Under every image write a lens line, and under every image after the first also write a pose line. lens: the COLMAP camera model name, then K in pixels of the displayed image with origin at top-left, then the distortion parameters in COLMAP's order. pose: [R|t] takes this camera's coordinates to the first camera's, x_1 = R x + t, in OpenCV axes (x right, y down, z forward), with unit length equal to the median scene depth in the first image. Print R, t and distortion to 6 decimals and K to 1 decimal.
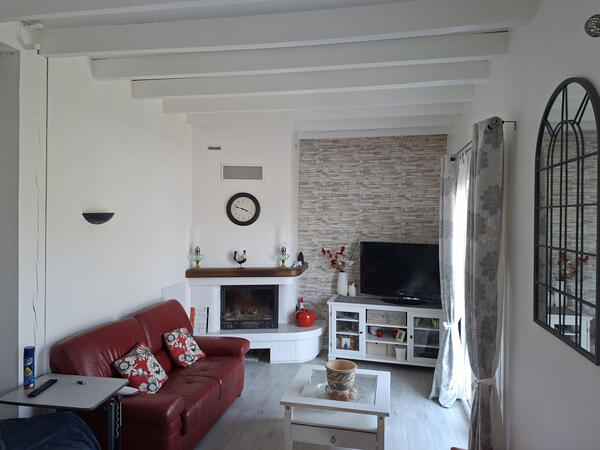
lens RADIAL K [[402.9, 0, 298.1], [0, 402.9, 219.6], [0, 0, 1]] dist [0.078613, -0.006493]
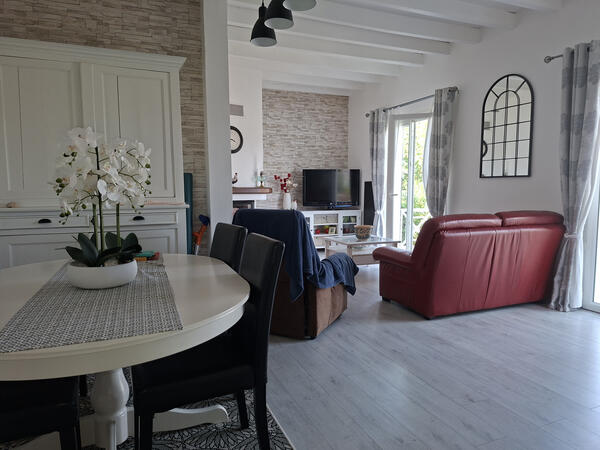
lens RADIAL K [[402.9, 0, 299.2], [0, 402.9, 227.8], [0, 0, 1]] dist [0.078613, -0.006493]
pose [[0.830555, -0.068125, 0.552754, -0.619368], [0.011184, 0.994331, 0.105743, 0.105076], [-0.556824, -0.081644, 0.826609, -0.153889]]
